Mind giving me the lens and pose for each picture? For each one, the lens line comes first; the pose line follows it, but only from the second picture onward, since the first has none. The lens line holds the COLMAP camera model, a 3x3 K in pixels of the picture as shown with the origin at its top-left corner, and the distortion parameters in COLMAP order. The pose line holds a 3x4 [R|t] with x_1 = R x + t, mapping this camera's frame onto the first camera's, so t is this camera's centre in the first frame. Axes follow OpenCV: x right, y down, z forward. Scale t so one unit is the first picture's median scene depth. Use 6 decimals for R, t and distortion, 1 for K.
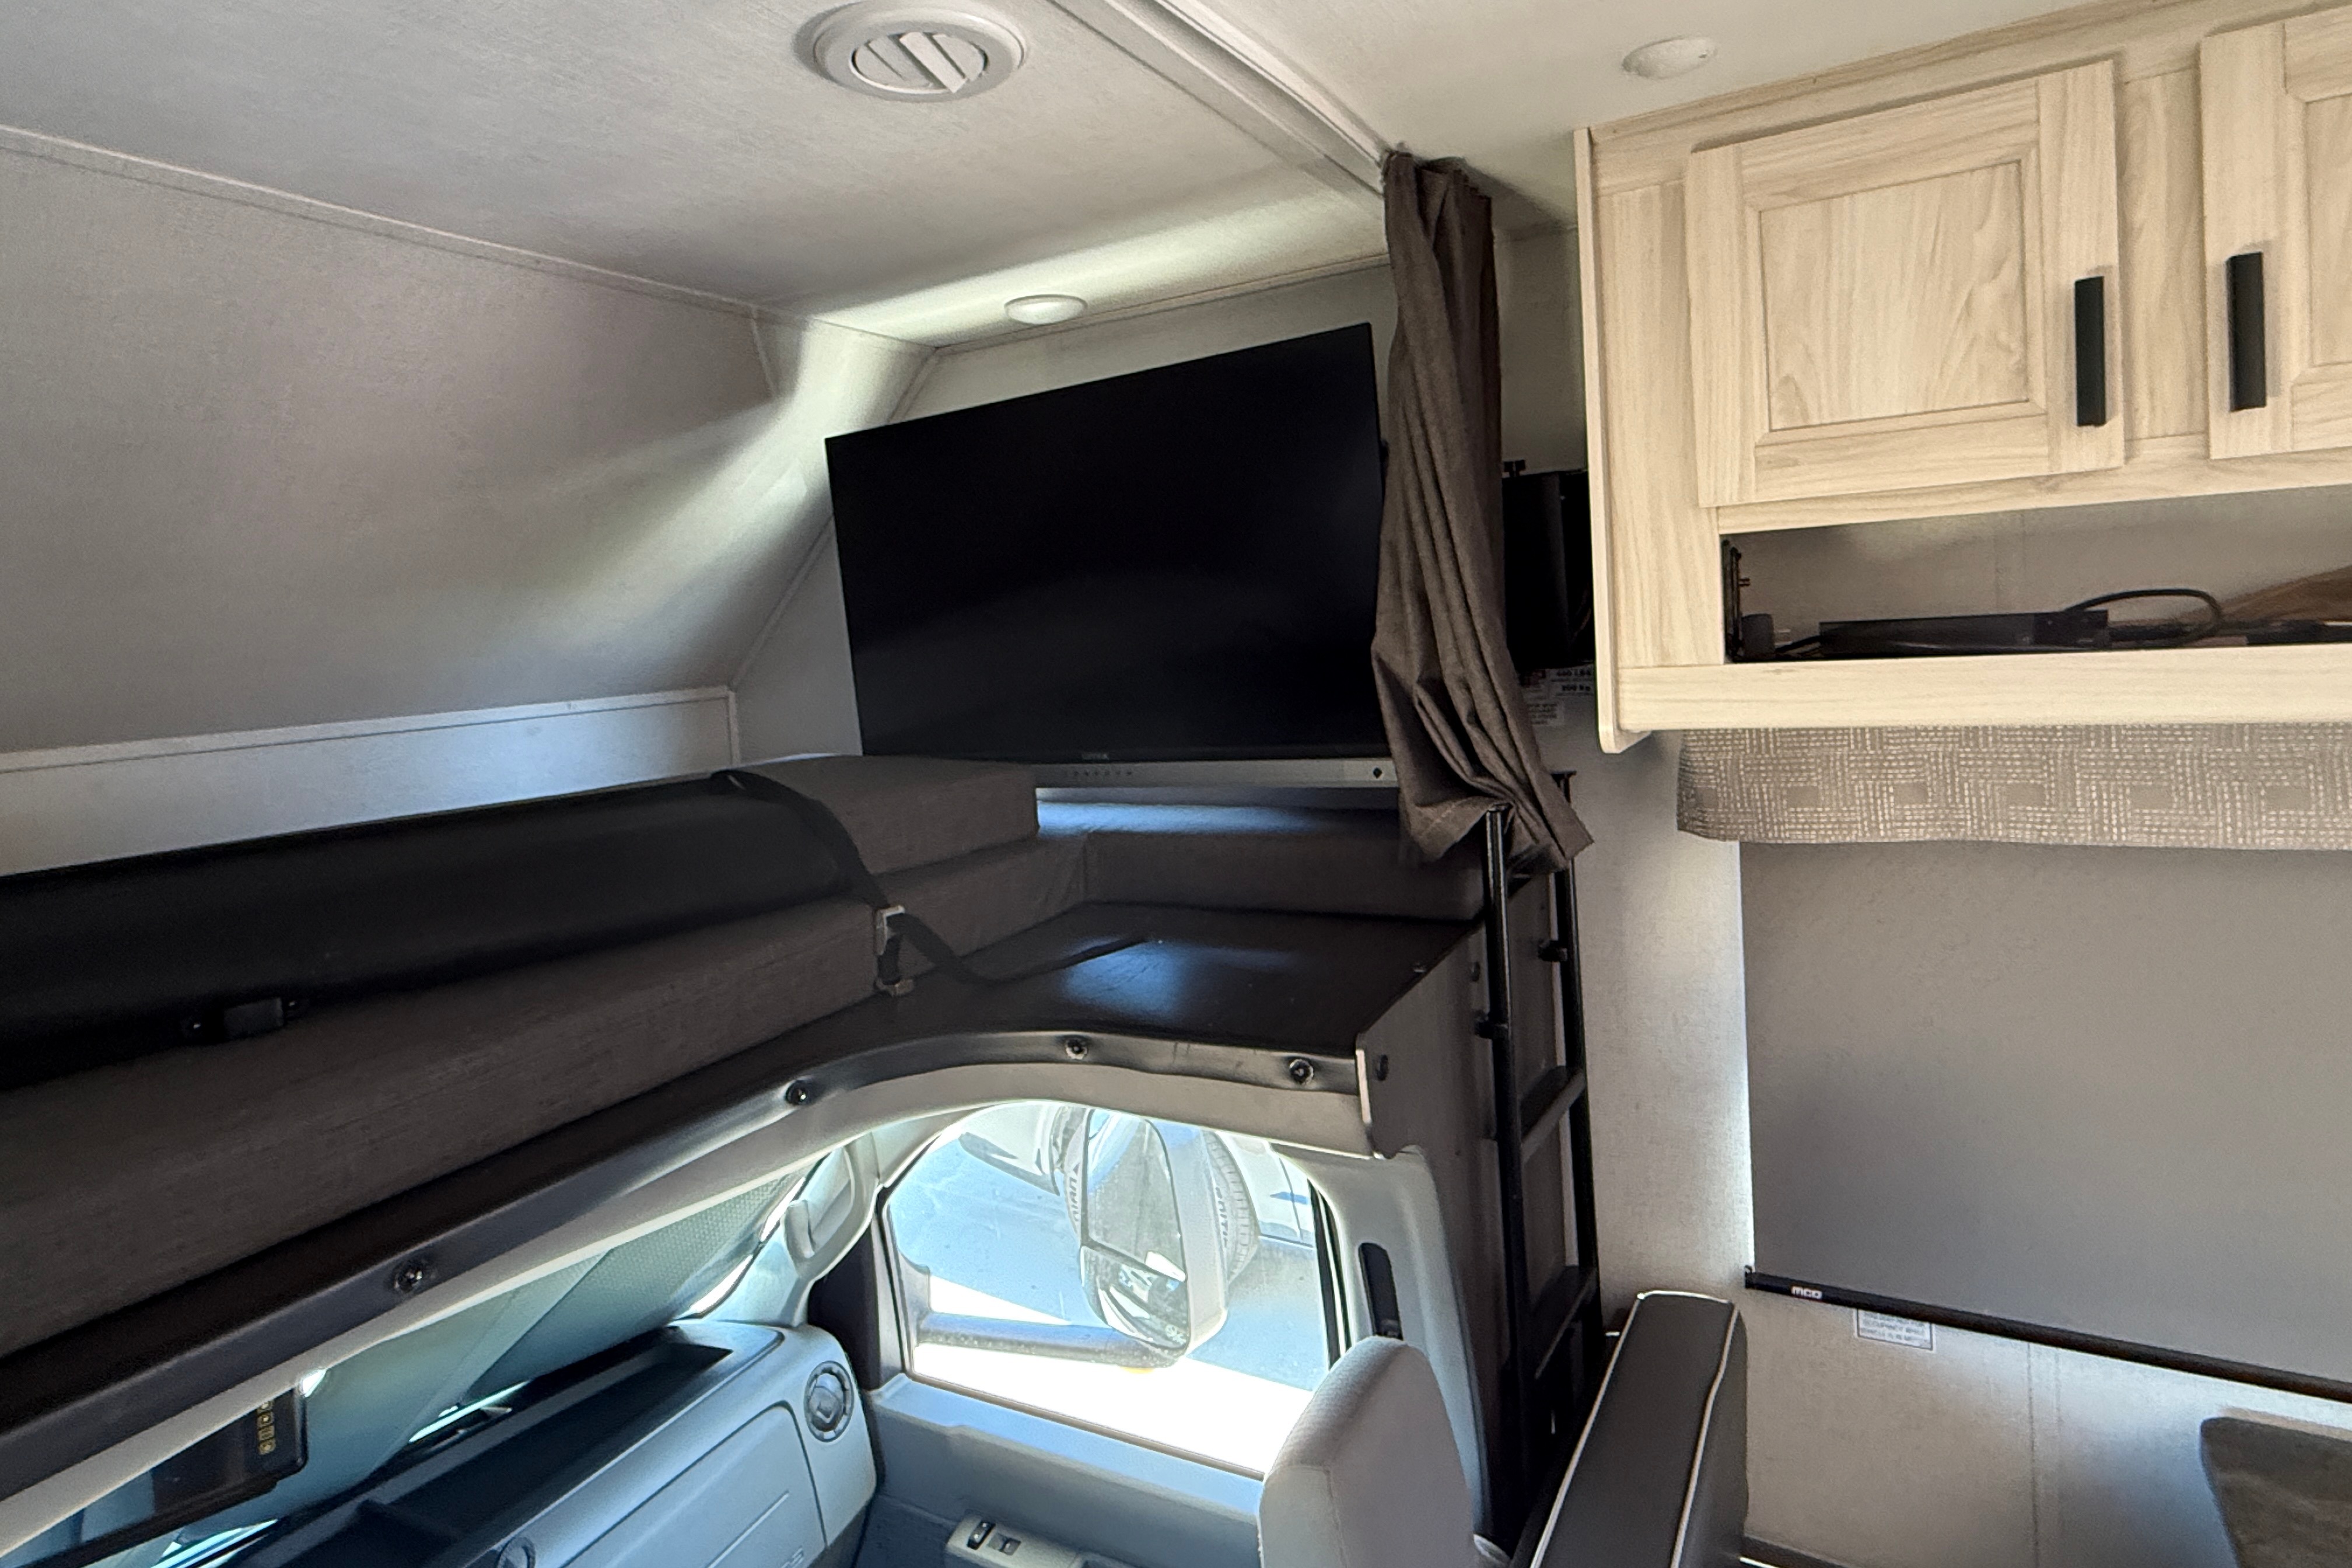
lens RADIAL K [[1273.2, 0, 1172.2], [0, 1273.2, 677.2], [0, 0, 1]] dist [0.001355, 0.000601]
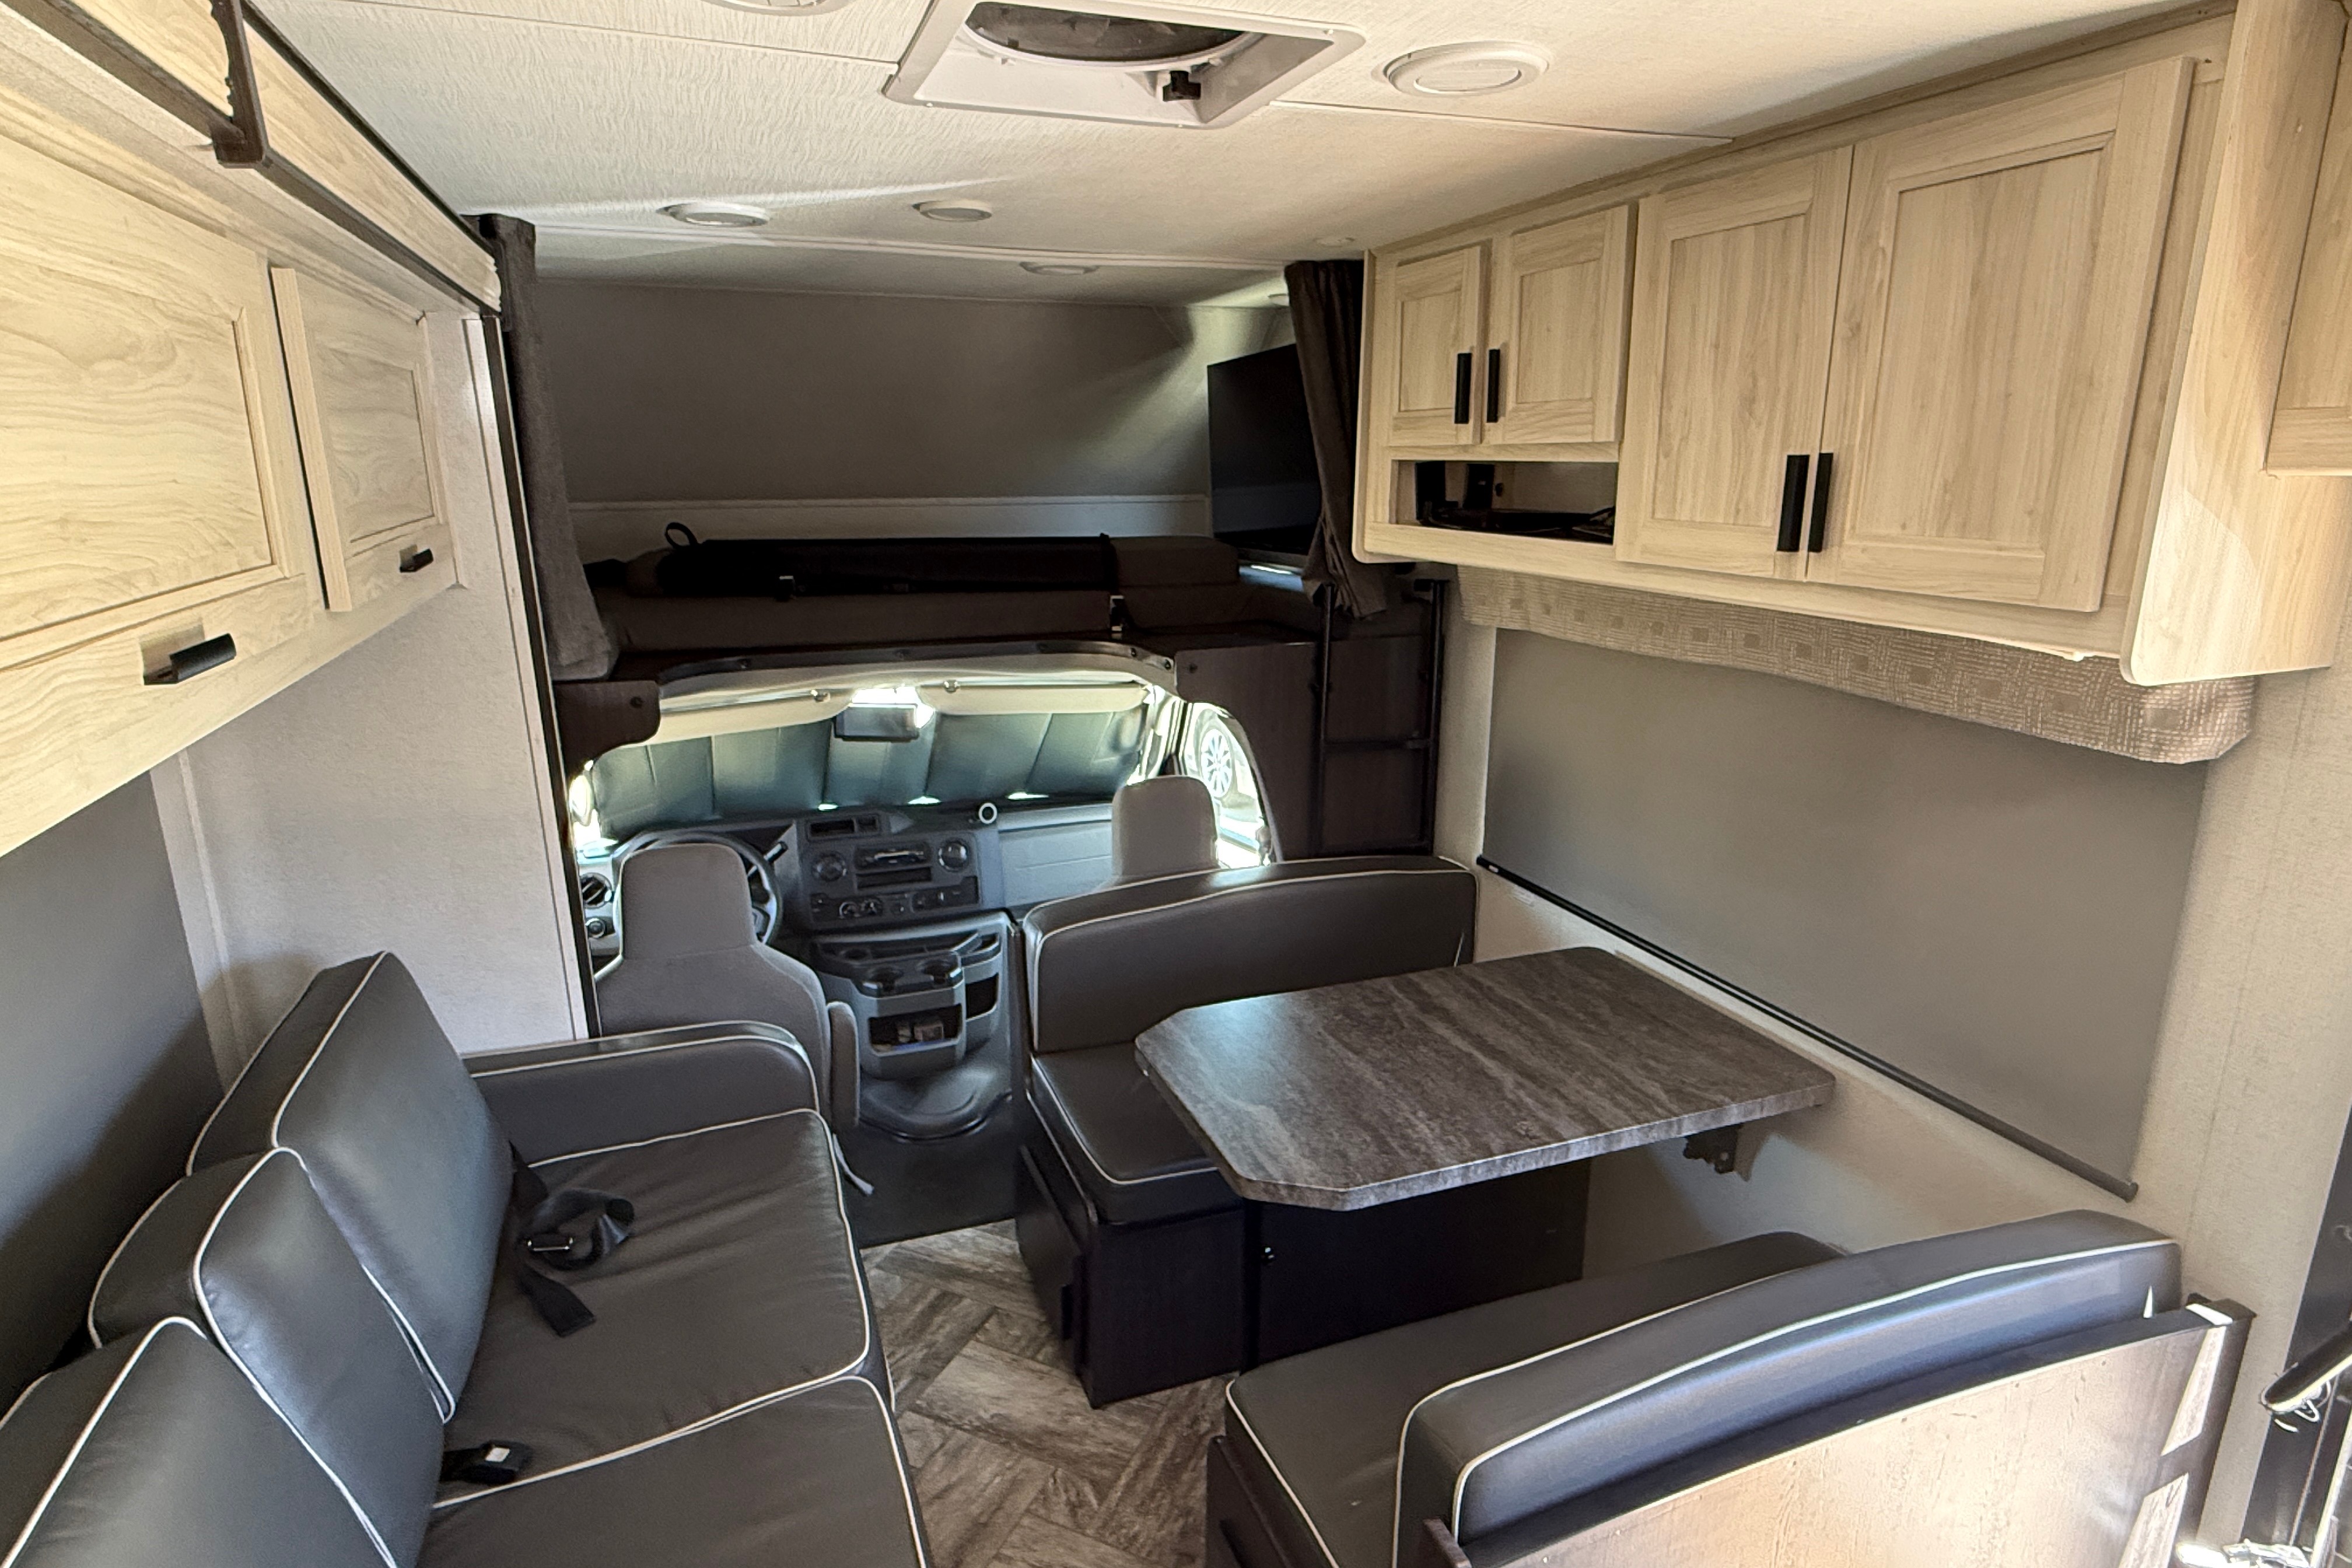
lens RADIAL K [[1270.4, 0, 1172.3], [0, 1270.4, 794.3], [0, 0, 1]] dist [-0.000238, 0.000978]
pose [[0.765286, 0.225501, -0.602898, 1.502748], [-0.075102, 0.961511, 0.264303, -0.107289], [0.639294, -0.156989, 0.752767, -0.862230]]
